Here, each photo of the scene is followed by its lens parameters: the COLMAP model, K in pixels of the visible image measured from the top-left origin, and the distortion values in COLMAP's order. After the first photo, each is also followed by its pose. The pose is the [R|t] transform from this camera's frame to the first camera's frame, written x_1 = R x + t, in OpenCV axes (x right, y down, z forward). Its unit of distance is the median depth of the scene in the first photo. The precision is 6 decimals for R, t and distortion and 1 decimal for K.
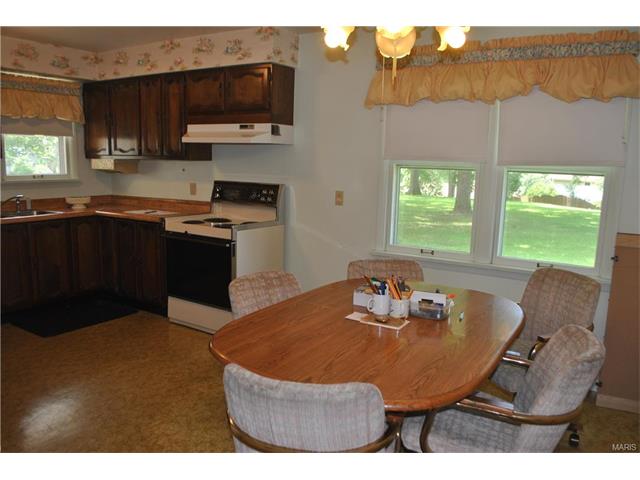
lens RADIAL K [[513.9, 0, 320.0], [0, 513.9, 240.0], [0, 0, 1]] dist [-0.067692, -0.001248]
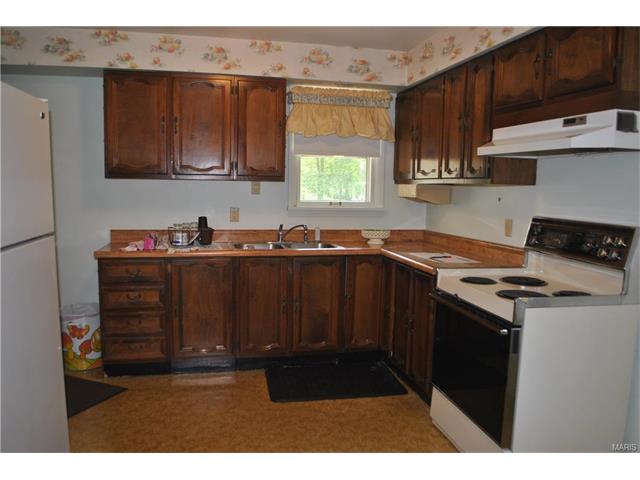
lens RADIAL K [[513.9, 0, 320.0], [0, 513.9, 240.0], [0, 0, 1]] dist [-0.067692, -0.001248]
pose [[0.702595, 0.064705, -0.708642, 0.051982], [-0.114263, 0.993193, -0.022602, -0.043435], [0.702356, 0.096852, 0.705206, 0.382016]]
